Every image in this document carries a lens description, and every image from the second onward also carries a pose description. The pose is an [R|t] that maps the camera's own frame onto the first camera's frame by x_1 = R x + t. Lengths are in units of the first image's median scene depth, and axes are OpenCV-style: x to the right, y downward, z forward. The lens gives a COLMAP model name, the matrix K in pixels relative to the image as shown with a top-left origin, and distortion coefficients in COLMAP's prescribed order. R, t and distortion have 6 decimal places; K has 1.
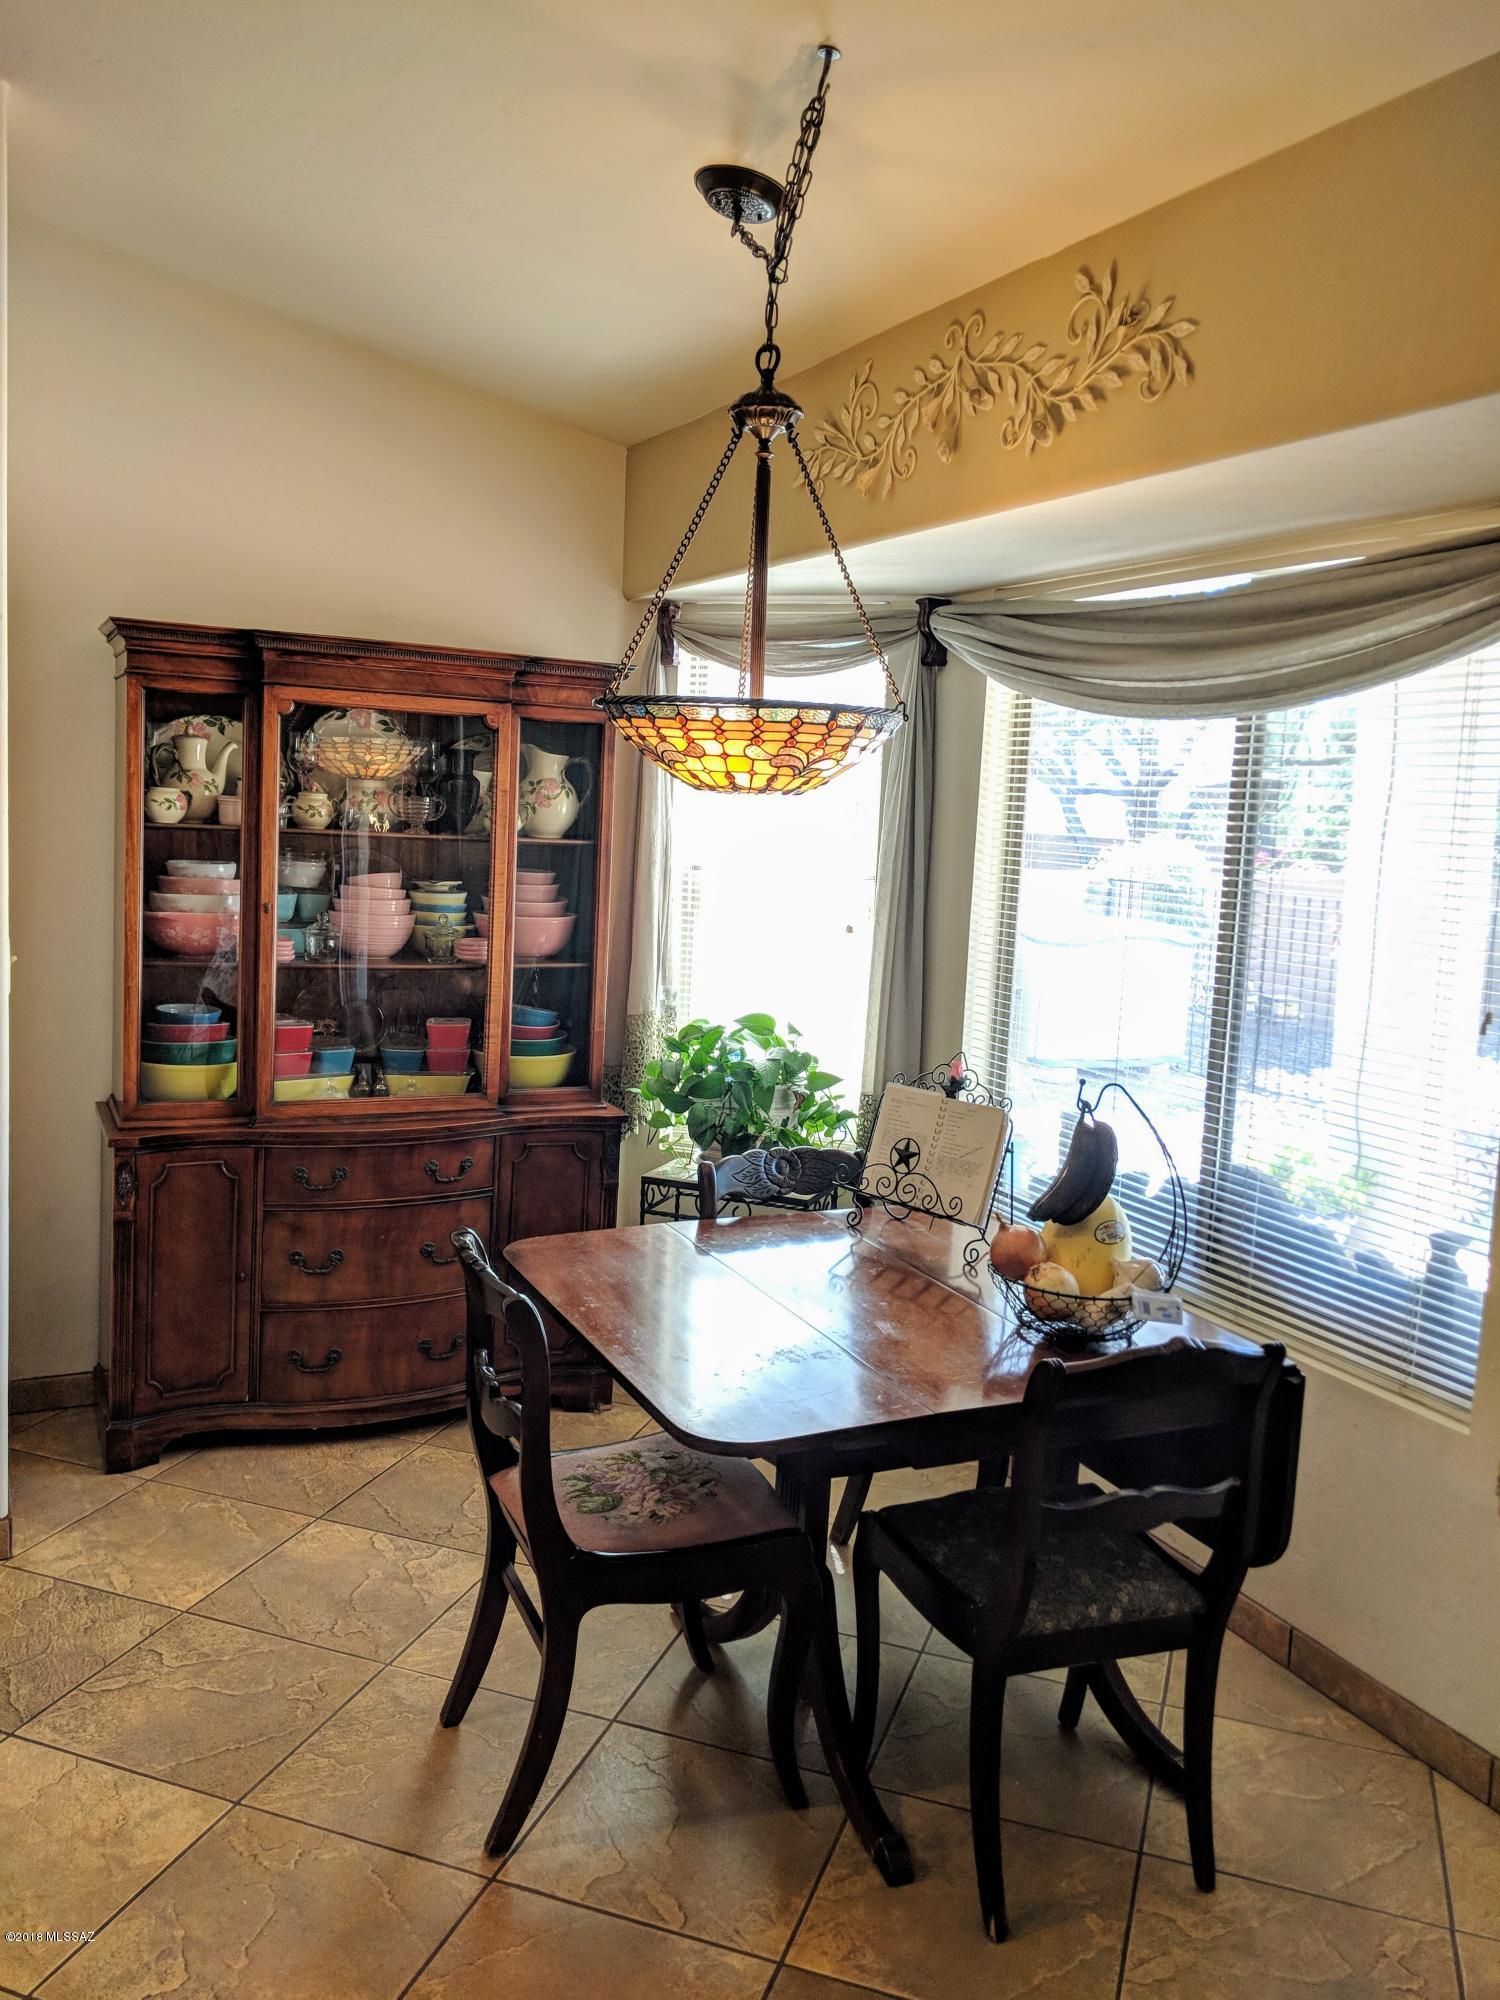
lens RADIAL K [[1595.3, 0, 749.3], [0, 1595.3, 955.4], [0, 0, 1]] dist [0.063047, -0.088917]
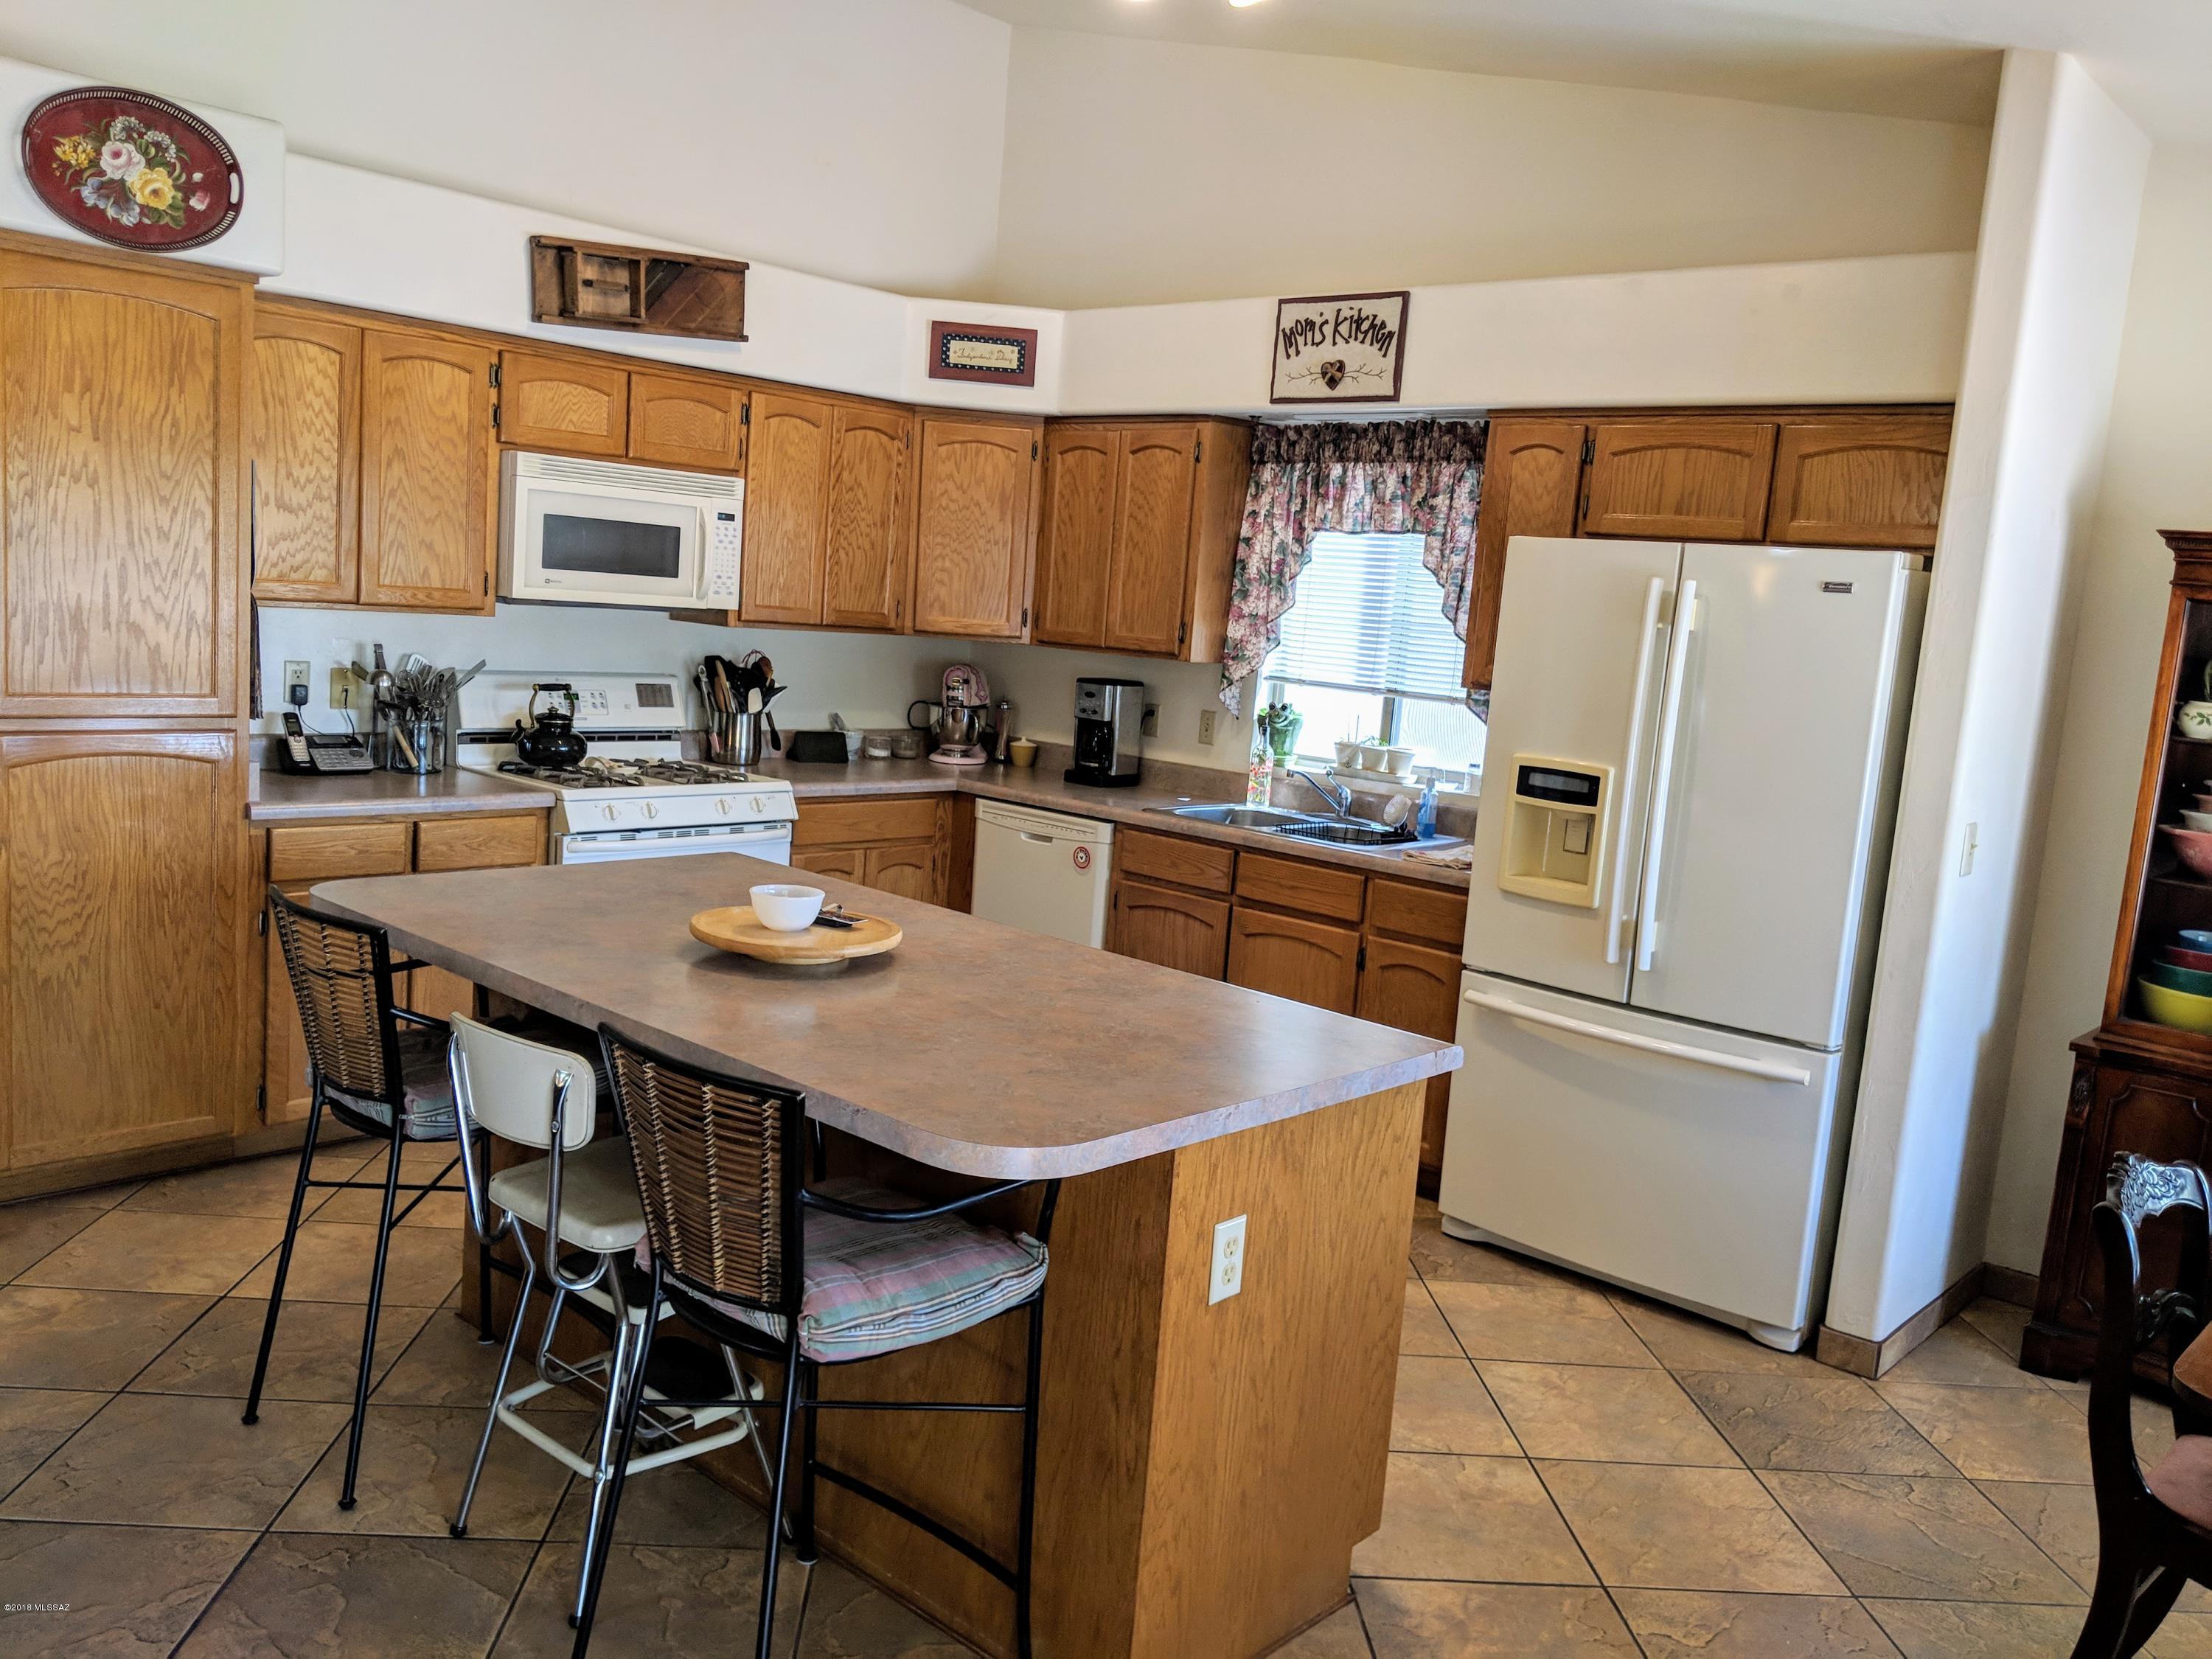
lens RADIAL K [[1765.6, 0, 1079.8], [0, 1765.6, 828.3], [0, 0, 1]] dist [0.091745, -0.157326]
pose [[0.356378, 0.107448, -0.928143, 0.481171], [-0.153086, 0.986656, 0.055441, 0.016851], [0.921715, 0.122328, 0.368072, -0.003827]]
